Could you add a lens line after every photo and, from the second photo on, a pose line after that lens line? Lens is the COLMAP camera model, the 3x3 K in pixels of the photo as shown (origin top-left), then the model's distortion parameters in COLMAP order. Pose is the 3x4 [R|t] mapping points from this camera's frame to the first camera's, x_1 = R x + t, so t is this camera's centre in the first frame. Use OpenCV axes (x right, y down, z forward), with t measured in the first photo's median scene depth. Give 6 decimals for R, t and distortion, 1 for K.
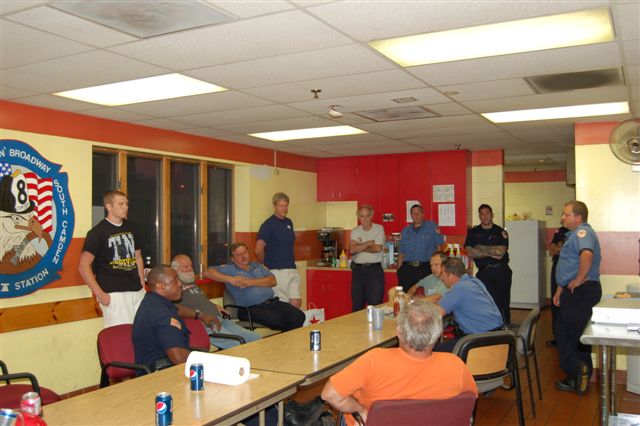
lens RADIAL K [[626.0, 0, 321.1], [0, 626.0, 215.5], [0, 0, 1]] dist [-0.026264, 0.000000]
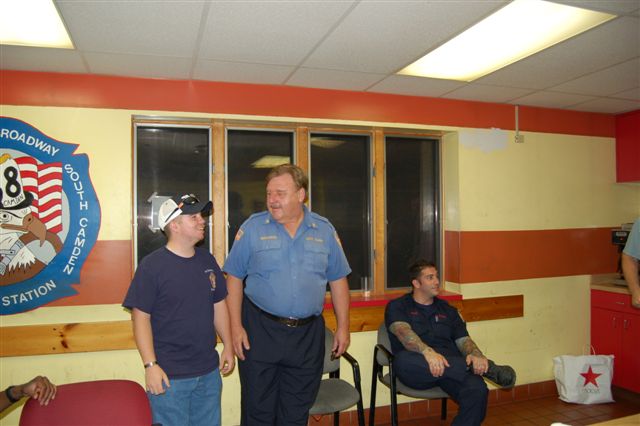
lens RADIAL K [[467.8, 0, 316.9], [0, 467.8, 232.6], [0, 0, 1]] dist [-0.056774, 0.002816]
pose [[0.710008, -0.004091, -0.704182, 0.185057], [0.023773, 0.999552, 0.018163, 0.023105], [0.703792, -0.029636, 0.709788, 0.805939]]
